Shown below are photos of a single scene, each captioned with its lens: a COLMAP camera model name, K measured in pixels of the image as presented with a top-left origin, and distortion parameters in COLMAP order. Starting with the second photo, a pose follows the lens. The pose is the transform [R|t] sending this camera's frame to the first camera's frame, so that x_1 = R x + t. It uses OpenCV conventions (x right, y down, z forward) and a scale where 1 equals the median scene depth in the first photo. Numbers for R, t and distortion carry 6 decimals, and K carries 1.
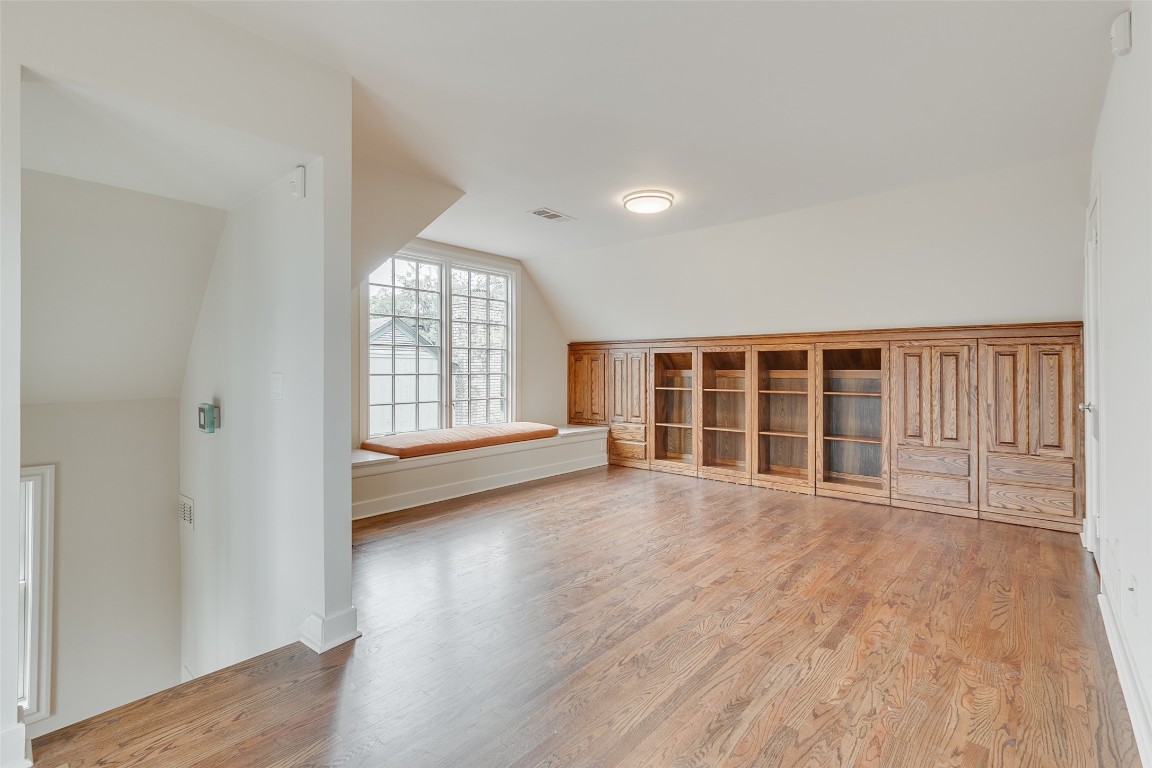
lens RADIAL K [[520.9, 0, 583.6], [0, 520.9, 359.9], [0, 0, 1]] dist [0.001750, -0.000583]
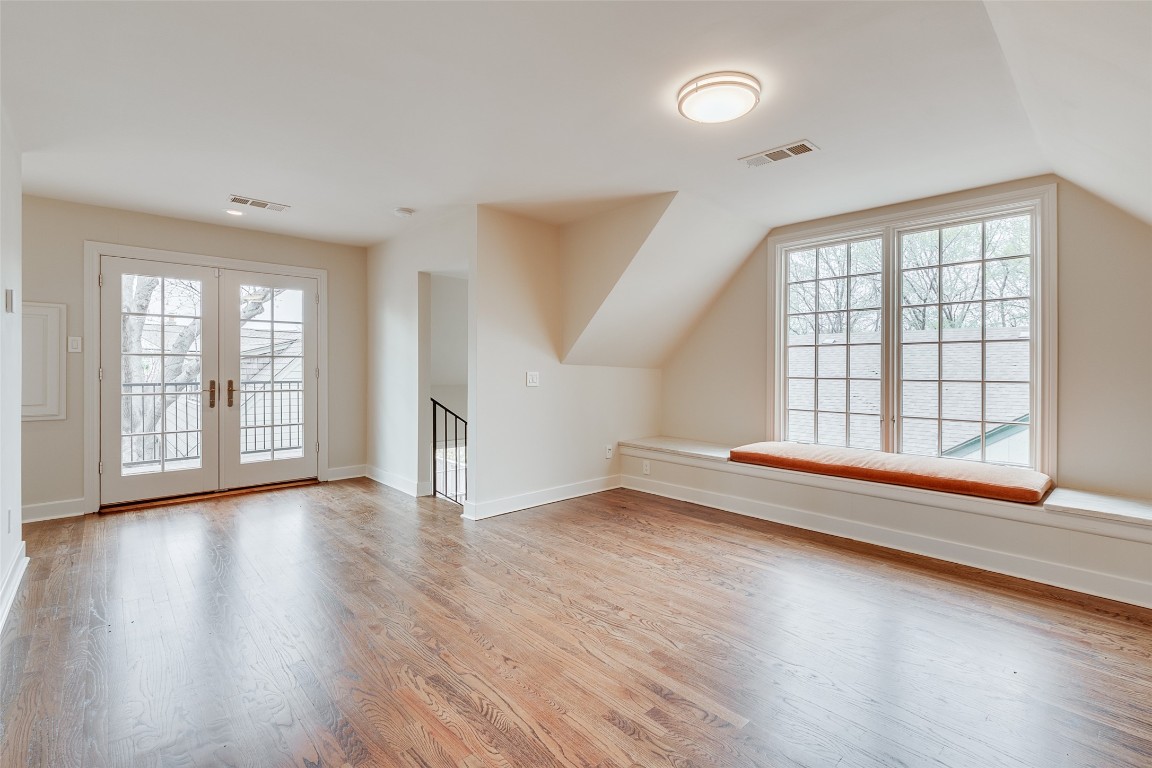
lens RADIAL K [[520.9, 0, 576.9], [0, 520.9, 376.8], [0, 0, 1]] dist [0.001750, -0.000583]
pose [[-0.108527, 0.012985, -0.994009, 0.848546], [0.011632, 0.999863, 0.011791, 0.013857], [0.994025, -0.010283, -0.108663, 1.016286]]
